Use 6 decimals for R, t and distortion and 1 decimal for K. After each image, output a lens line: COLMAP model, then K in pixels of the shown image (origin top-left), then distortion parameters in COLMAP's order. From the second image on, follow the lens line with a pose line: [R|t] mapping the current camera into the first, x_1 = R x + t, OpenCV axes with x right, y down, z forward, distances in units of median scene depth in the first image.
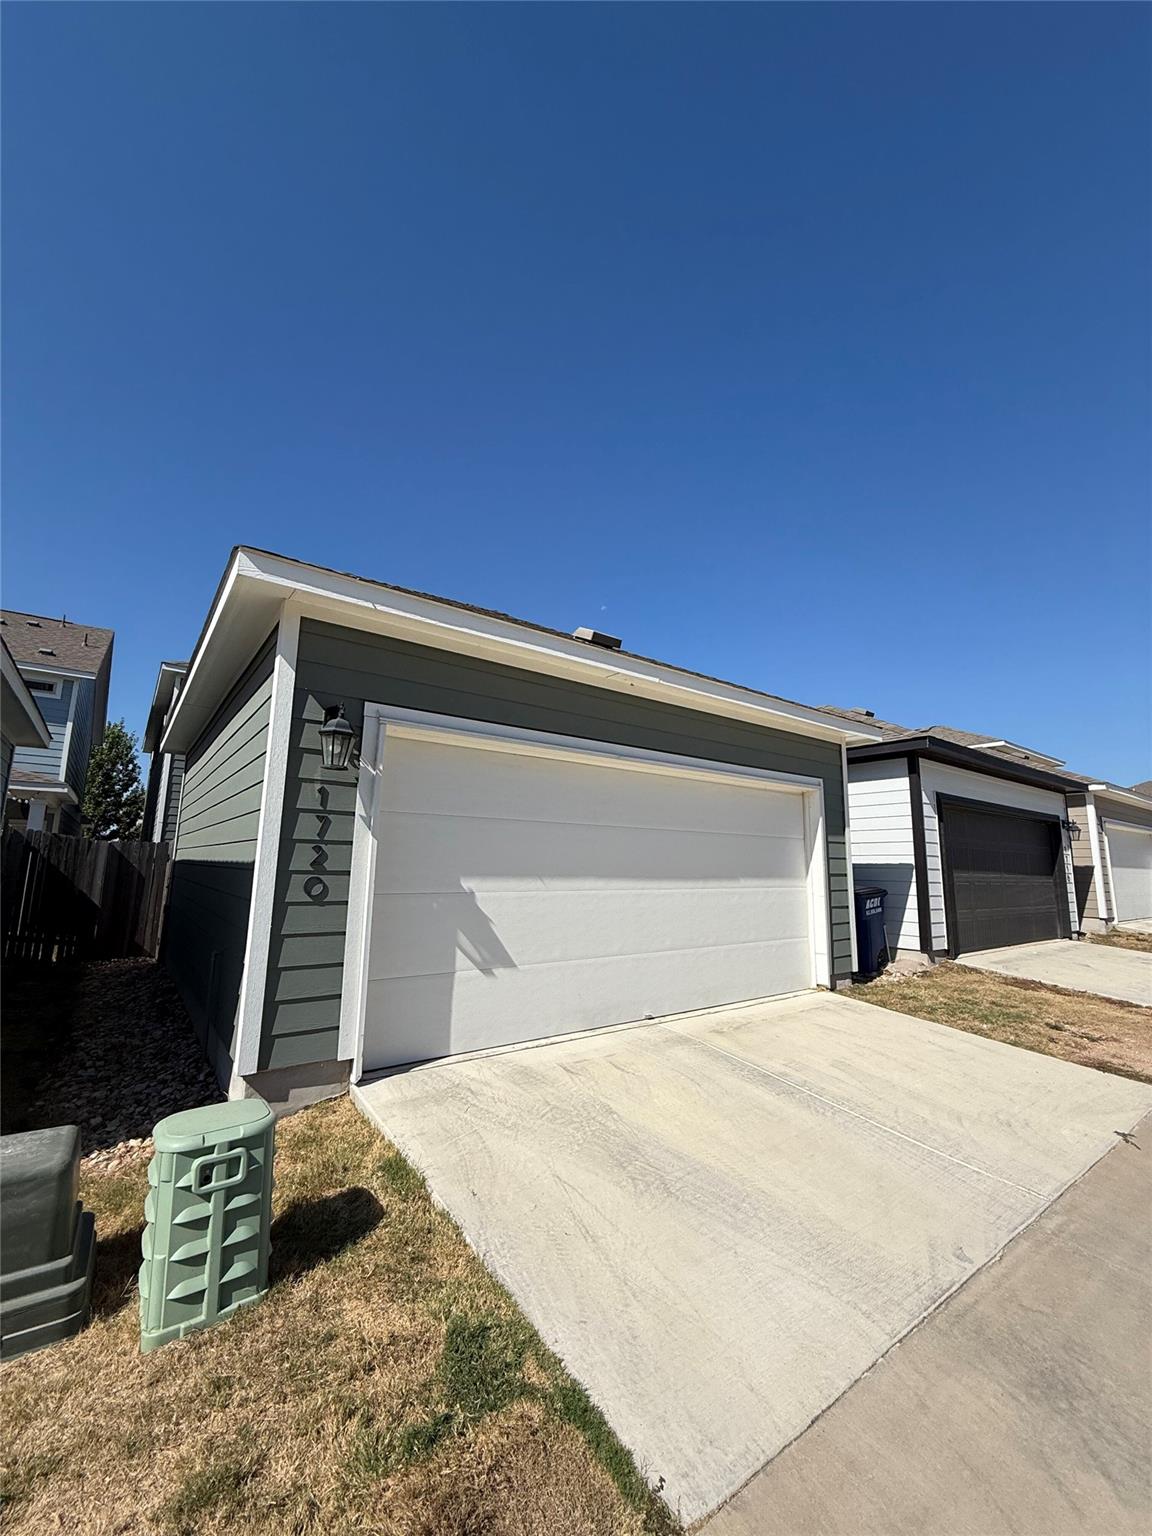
lens RADIAL K [[611.6, 0, 575.9], [0, 611.6, 766.8], [0, 0, 1]] dist [-0.001367, 0.000205]
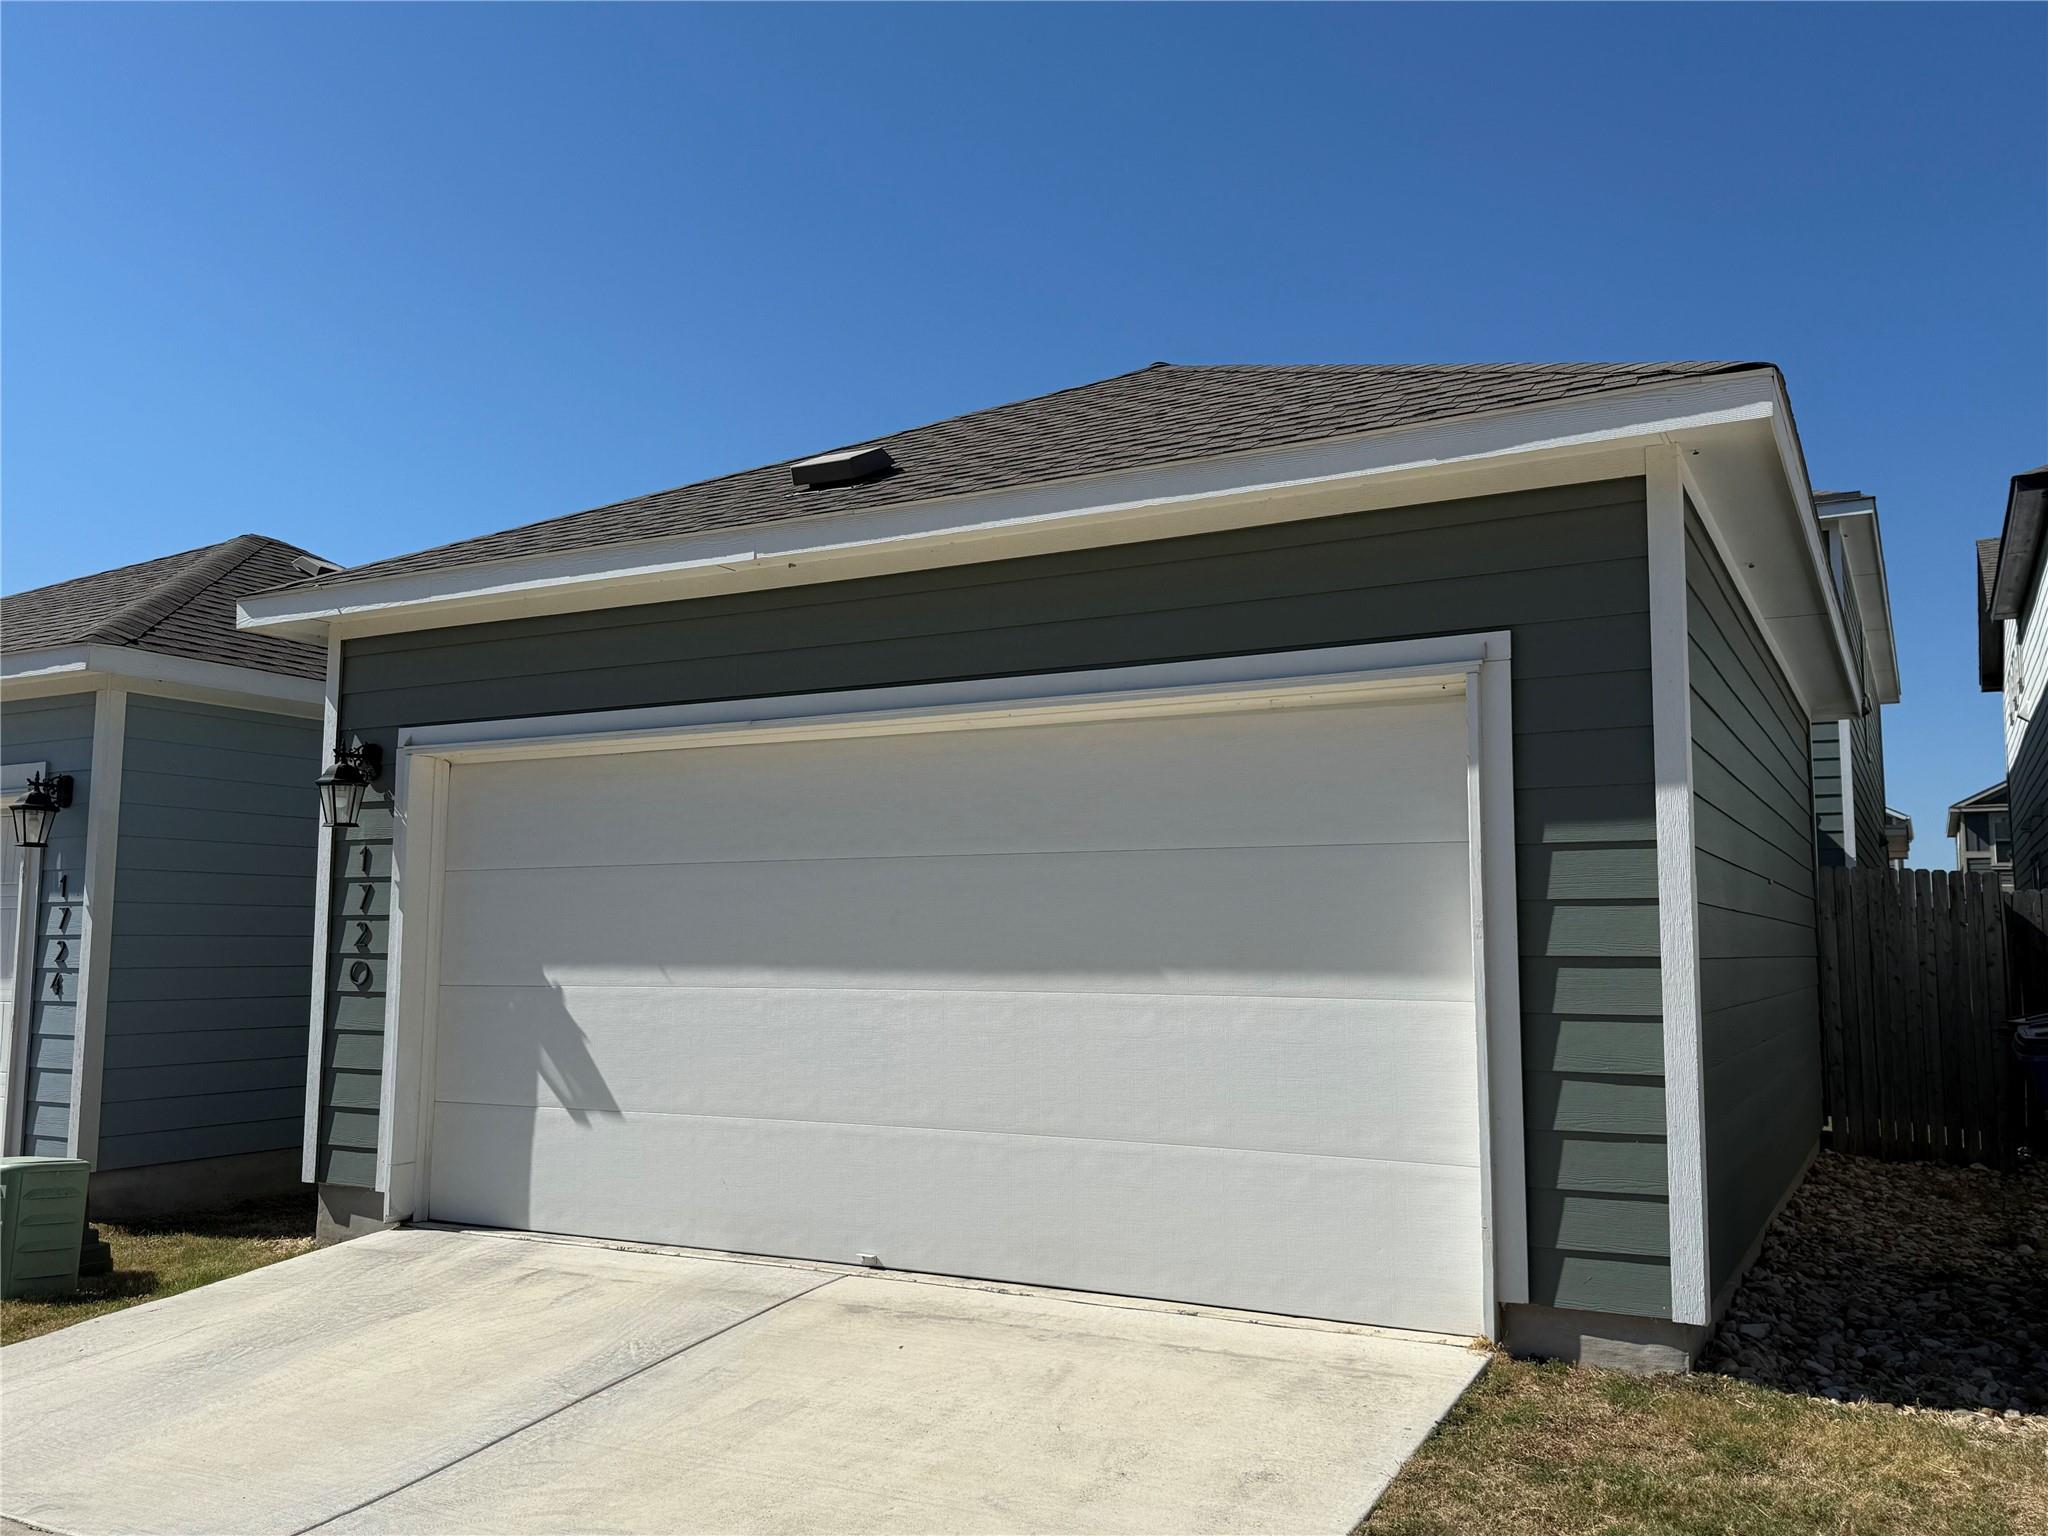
lens RADIAL K [[1678.2, 0, 1023.6], [0, 1678.2, 766.0], [0, 0, 1]] dist [0.032641, -0.022073]
pose [[0.415976, -0.111877, -0.902468, 1.850242], [0.147994, 0.987502, -0.054203, 0.165723], [0.897253, -0.111012, 0.427334, 0.814200]]
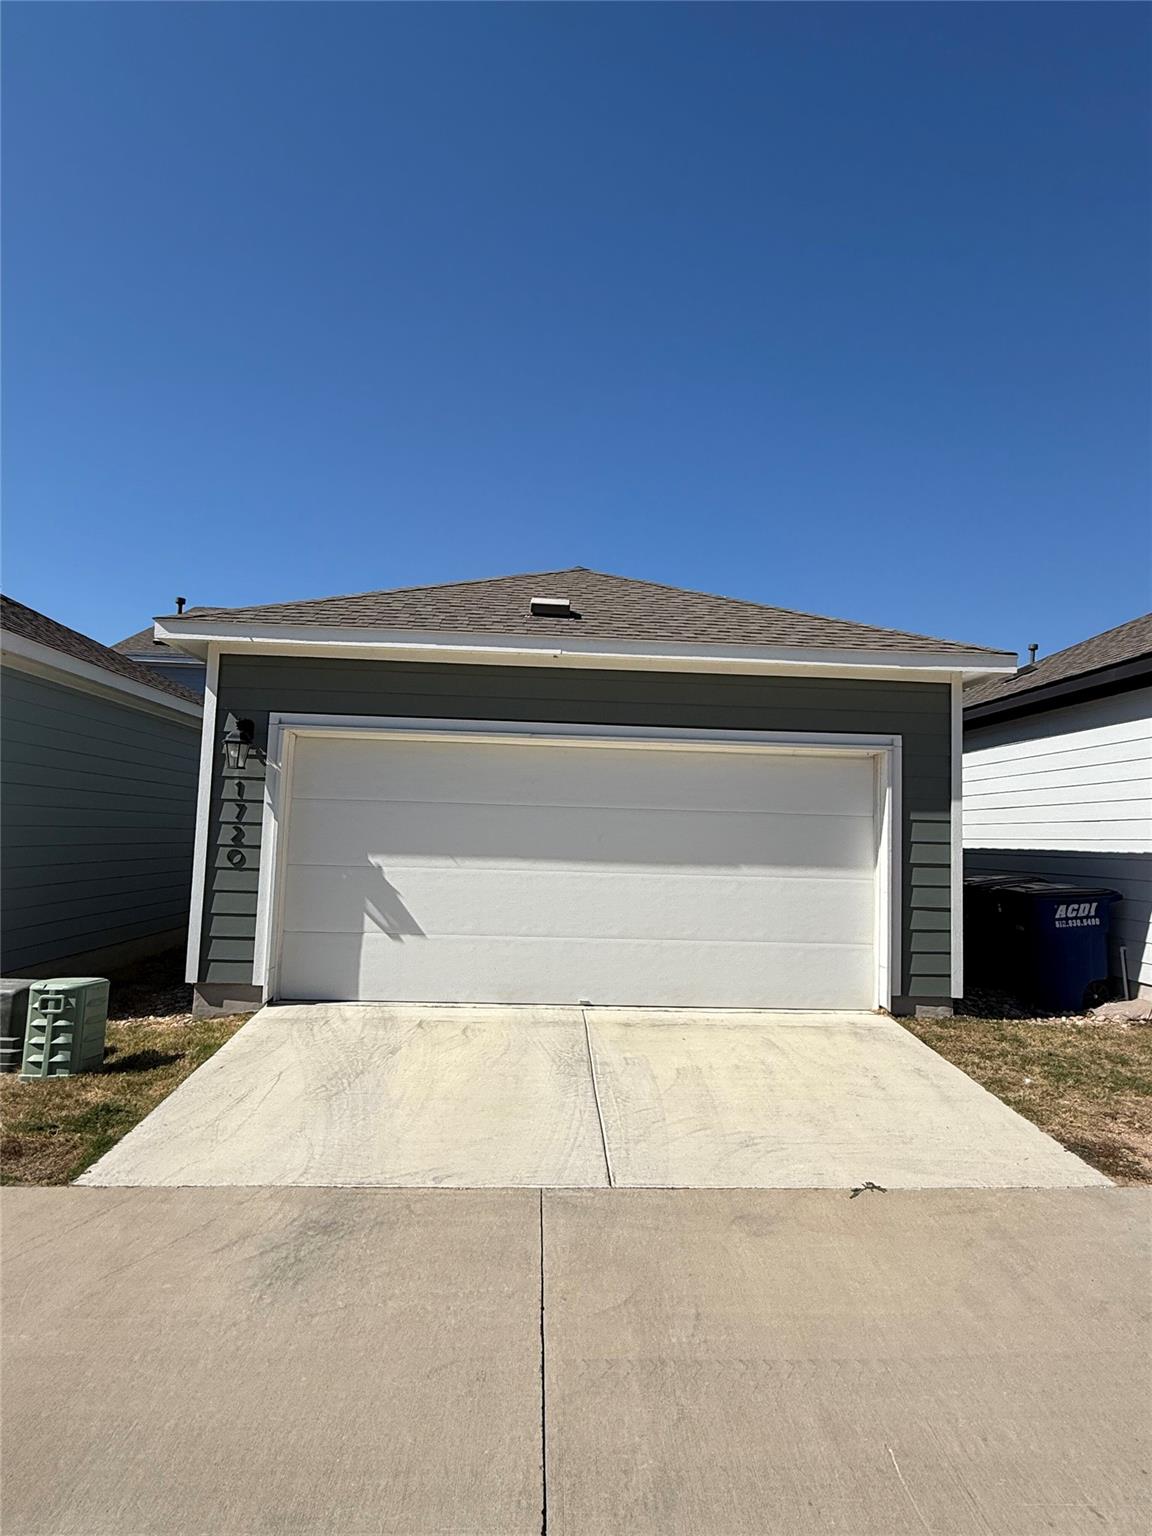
lens RADIAL K [[804.5, 0, 568.8], [0, 804.5, 772.2], [0, 0, 1]] dist [-0.010980, 0.003615]
pose [[0.834802, -0.033962, -0.549502, 1.089730], [0.070088, 0.996530, 0.044887, -0.015201], [0.546071, -0.075985, 0.834286, -0.052696]]
